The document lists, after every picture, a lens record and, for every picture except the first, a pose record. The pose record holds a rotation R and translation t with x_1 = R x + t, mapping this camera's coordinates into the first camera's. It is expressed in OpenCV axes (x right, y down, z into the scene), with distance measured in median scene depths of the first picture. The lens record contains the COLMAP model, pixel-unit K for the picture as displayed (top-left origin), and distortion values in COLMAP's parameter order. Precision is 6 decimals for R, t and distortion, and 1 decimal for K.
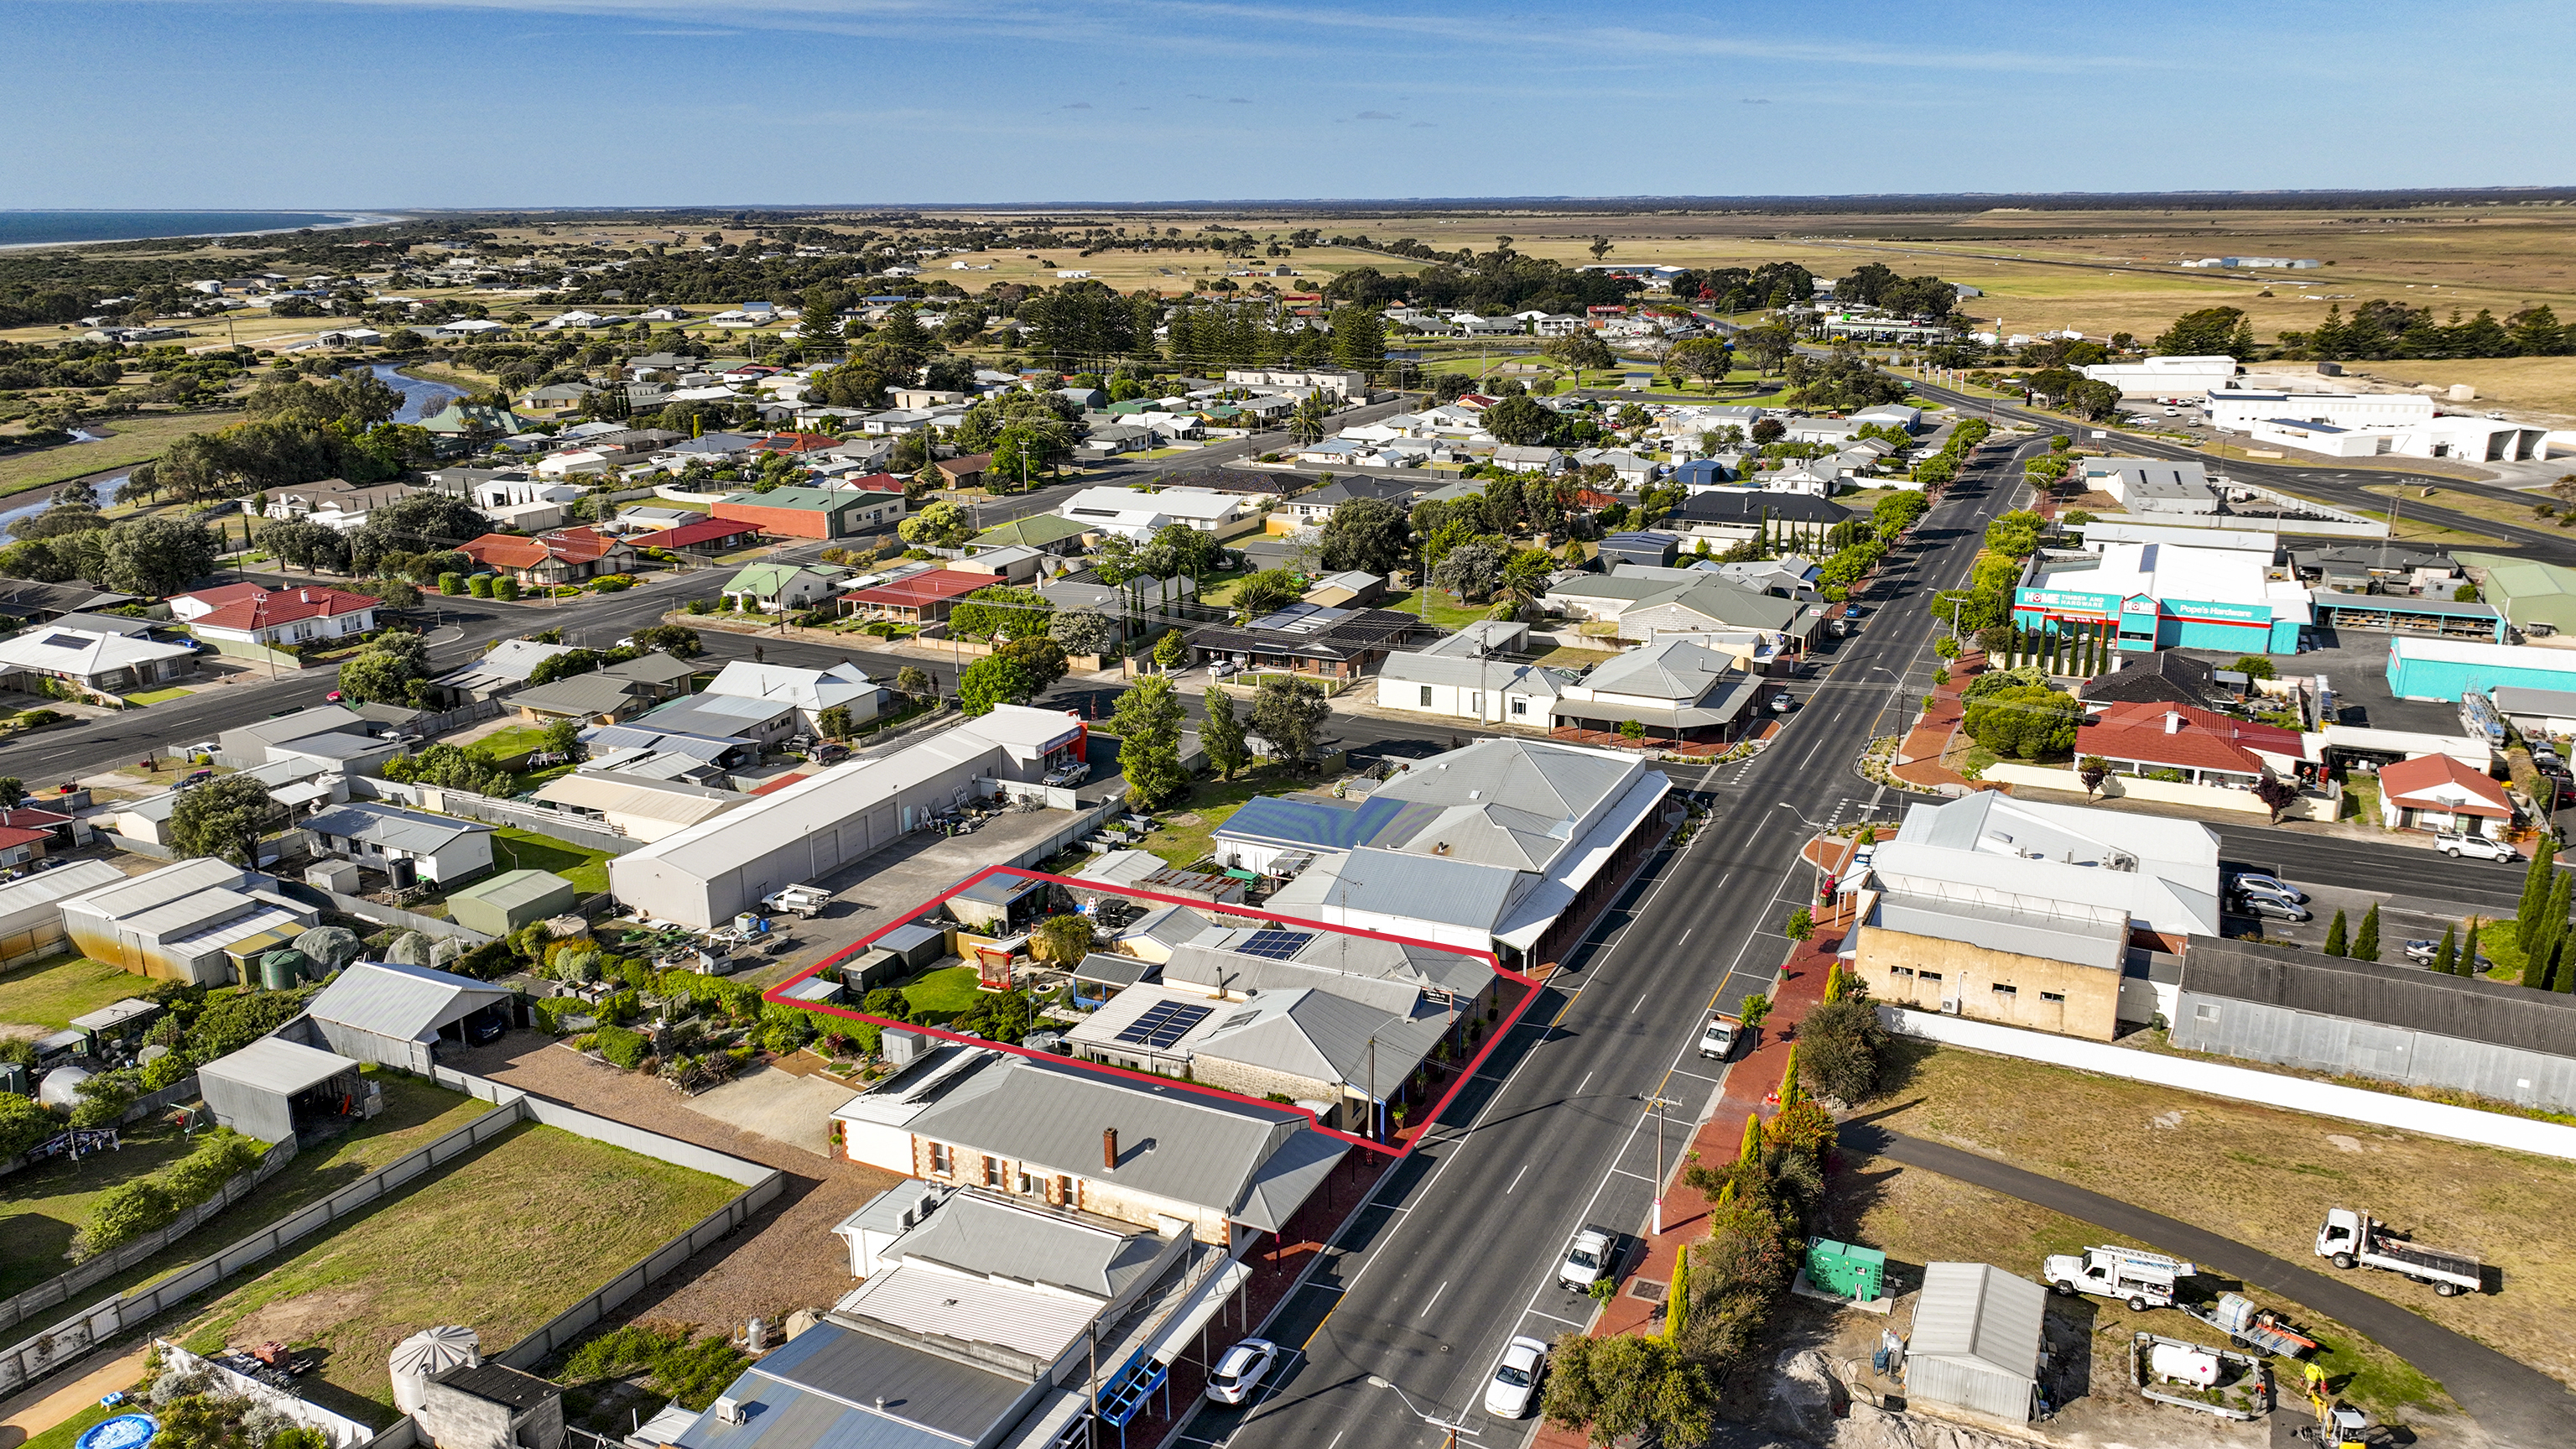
lens RADIAL K [[1813.4, 0, 1288.4], [0, 1813.4, 728.6], [0, 0, 1]] dist [0.009221, 0.008500]
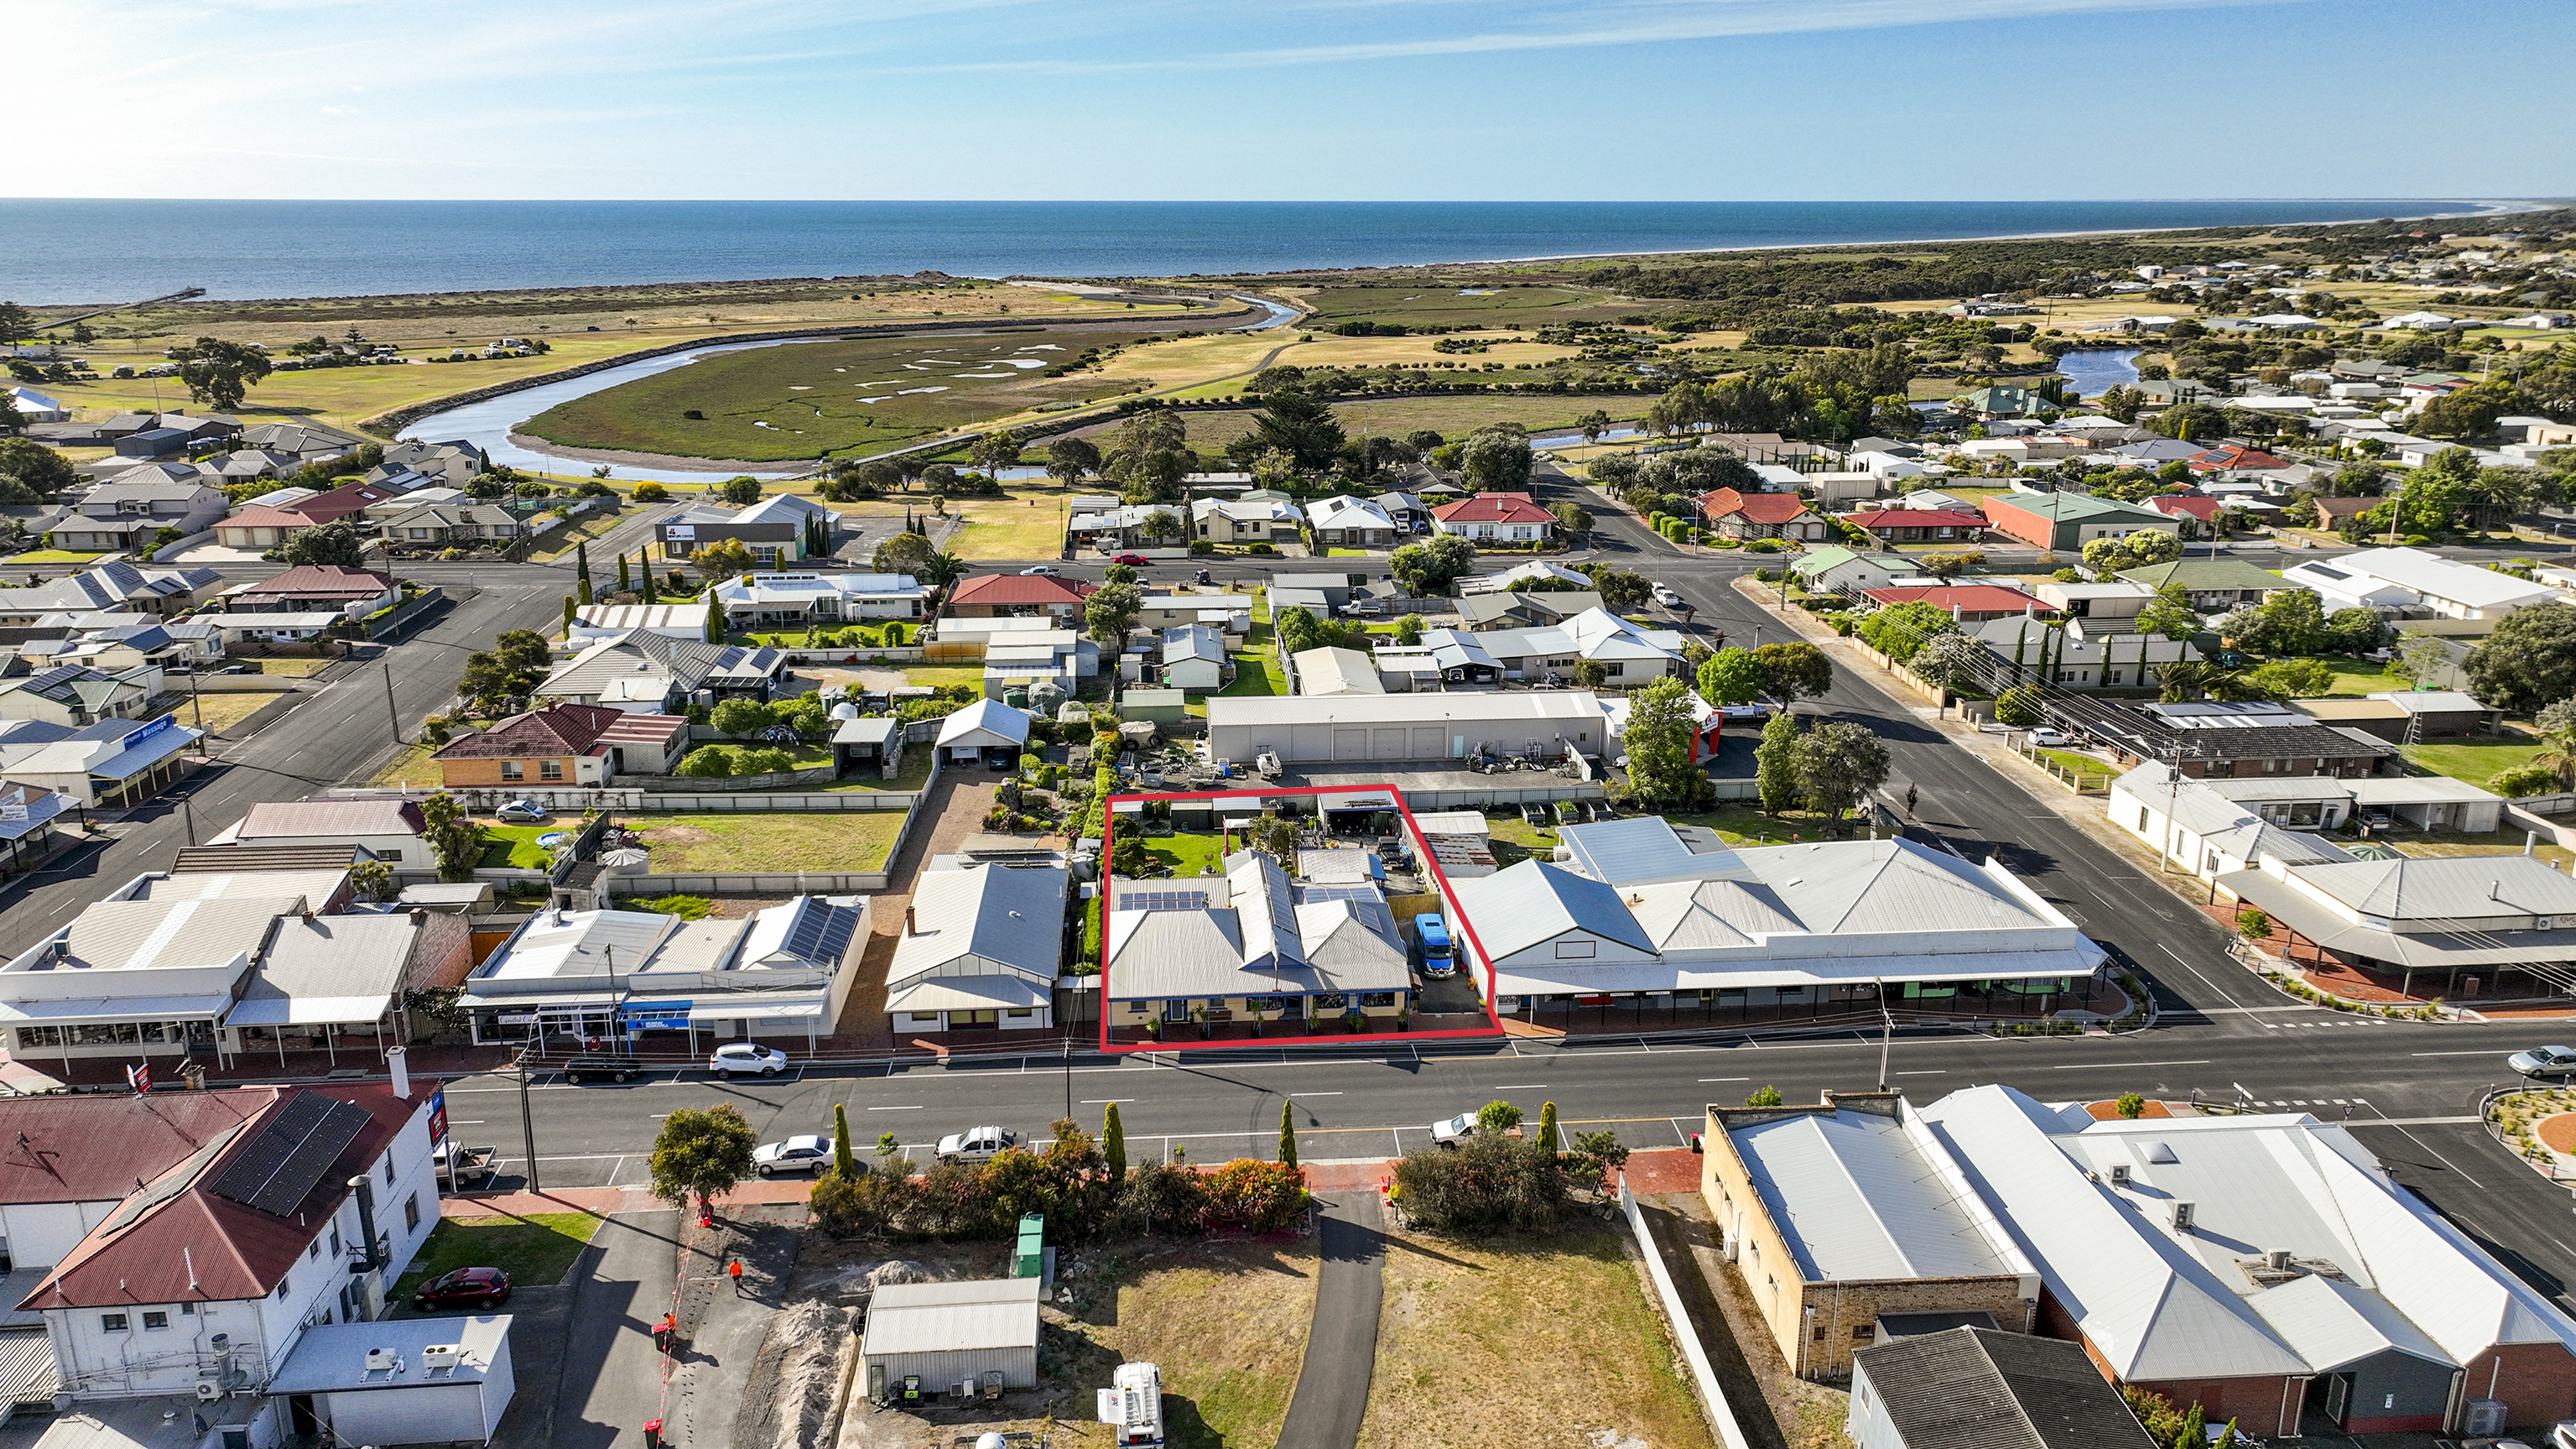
lens RADIAL K [[1813.4, 0, 1300.4], [0, 1813.4, 728.6], [0, 0, 1]] dist [0.009221, 0.008500]
pose [[0.504412, 0.252993, -0.825568, 0.852203], [-0.248762, 0.958153, 0.141633, -0.121950], [0.826853, 0.133929, 0.546239, 0.396966]]
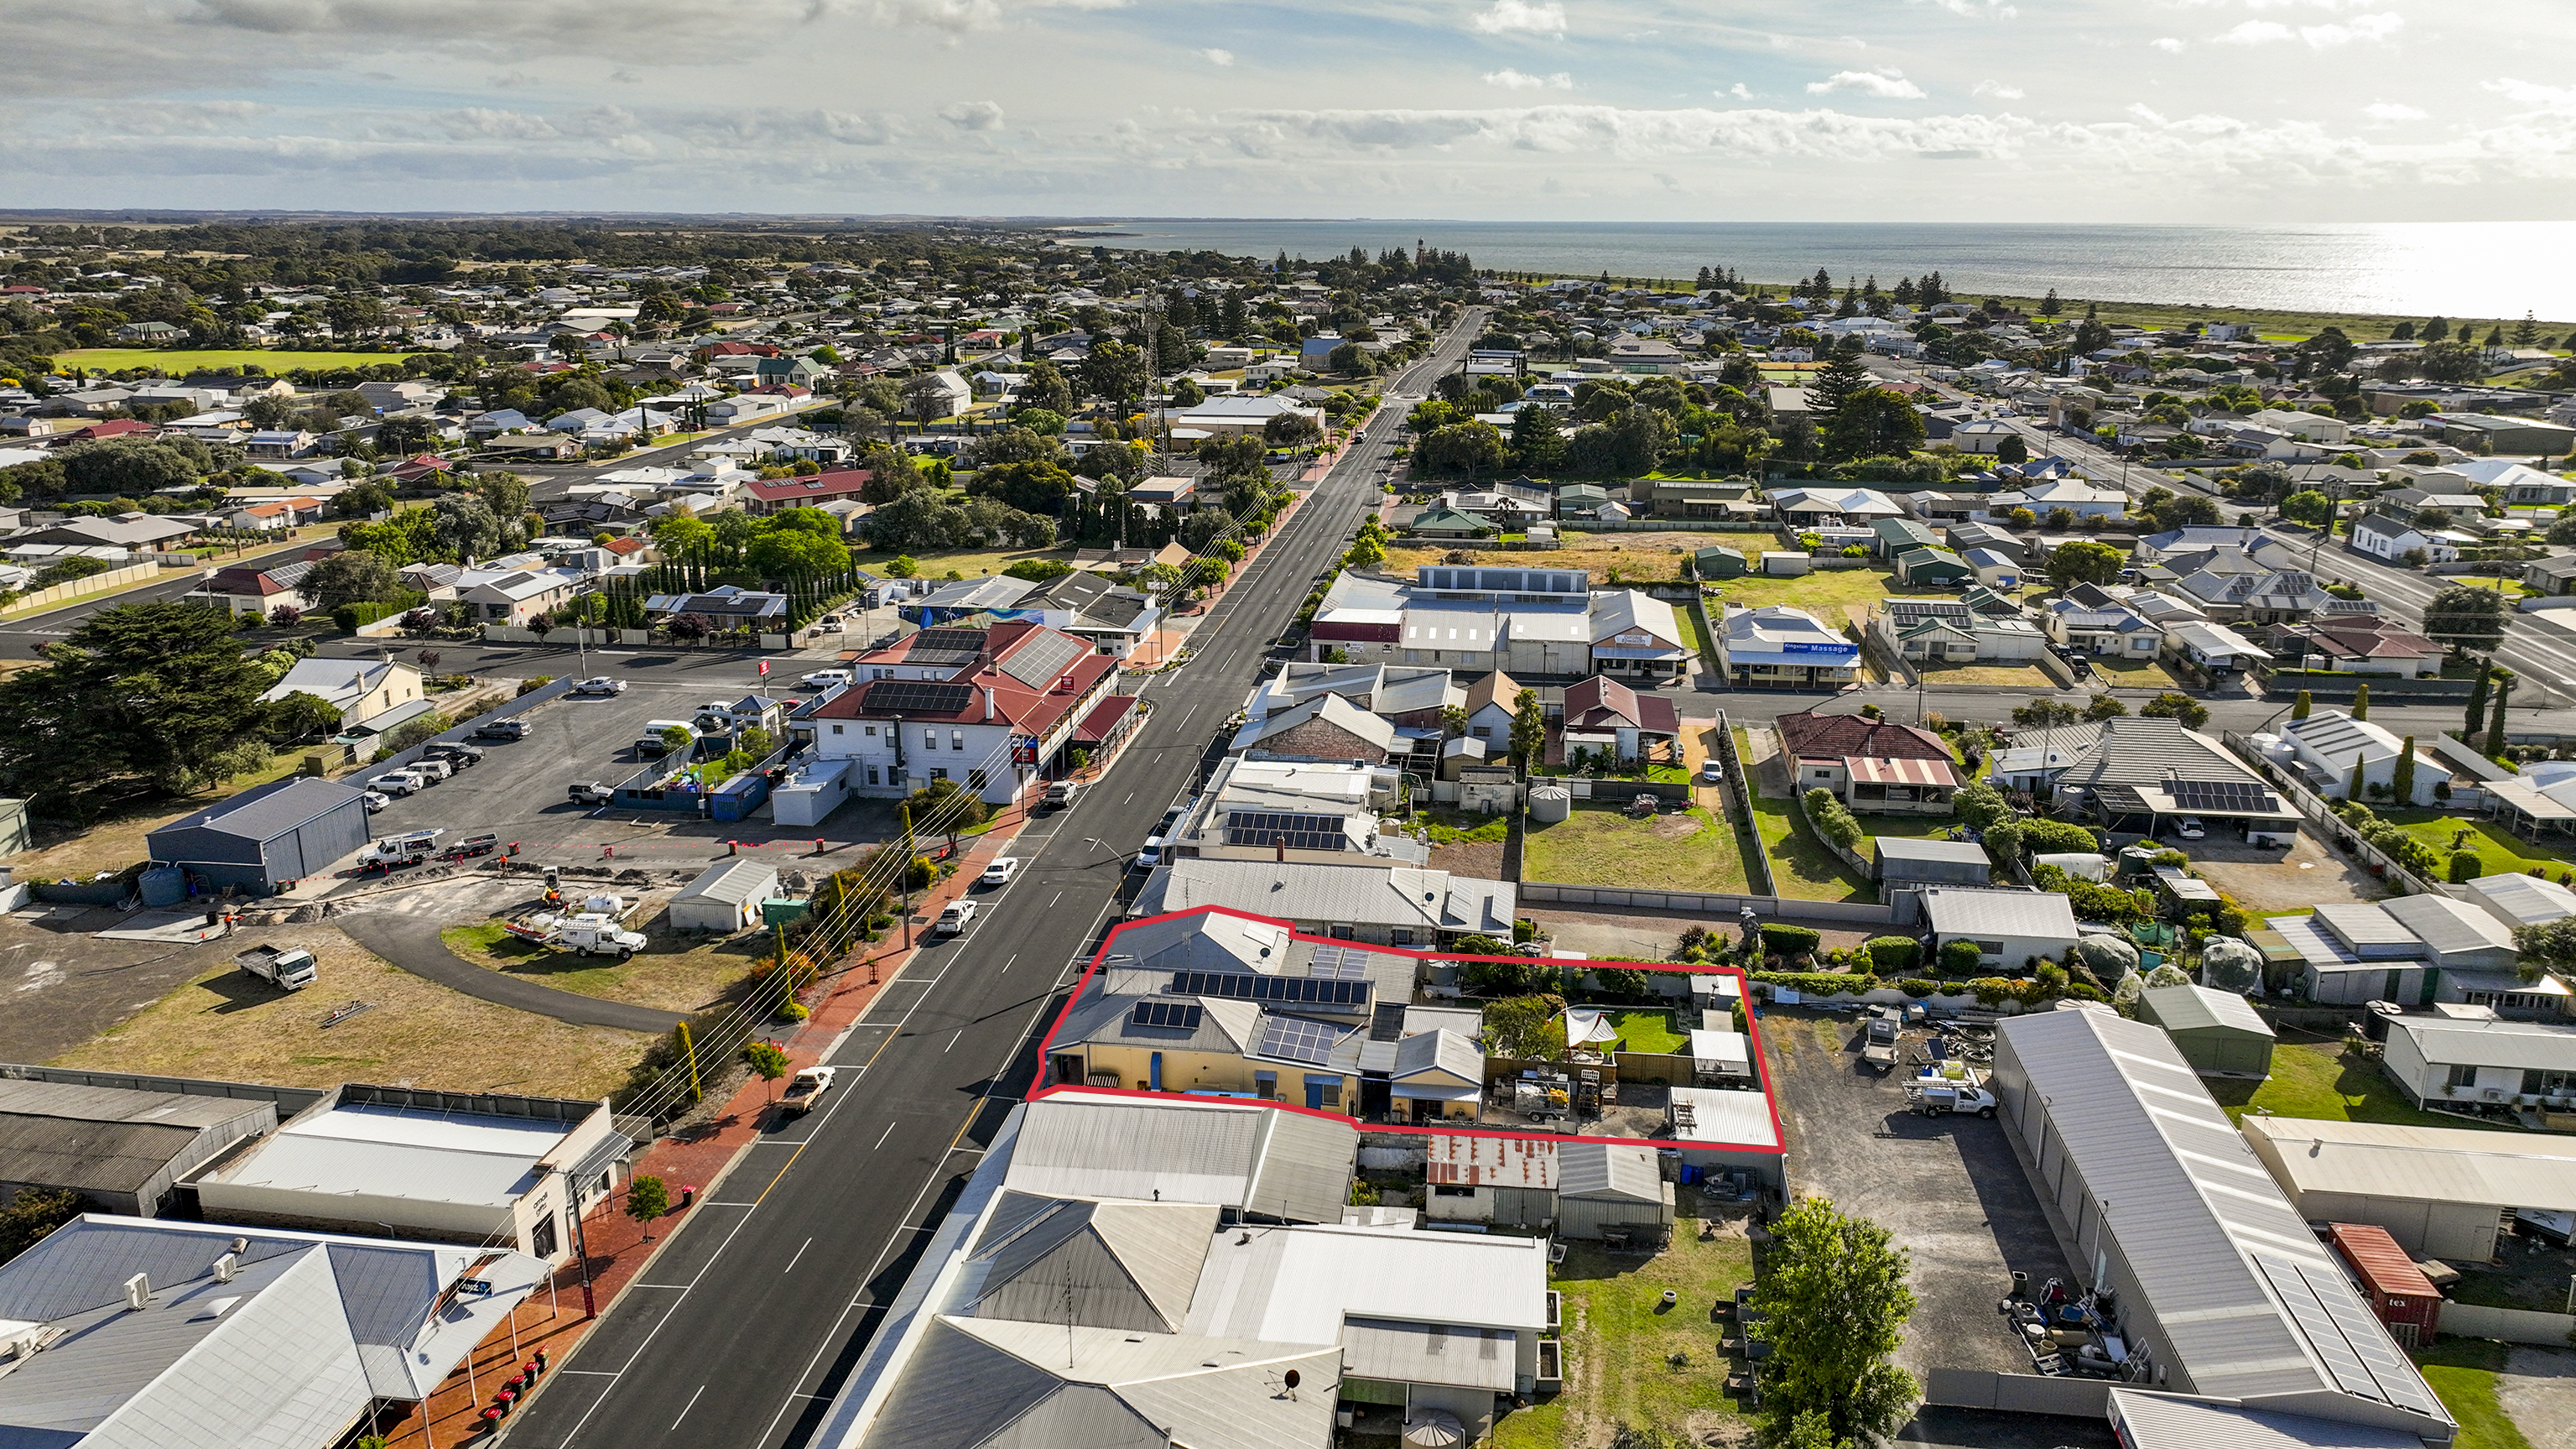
lens RADIAL K [[1813.4, 0, 1286.0], [0, 1813.4, 700.0], [0, 0, 1]] dist [0.009221, 0.008500]
pose [[-0.954042, 0.083794, -0.287721, 0.244449], [-0.079024, 0.855782, 0.511265, -0.491899], [0.289067, 0.510505, -0.809830, 1.677731]]
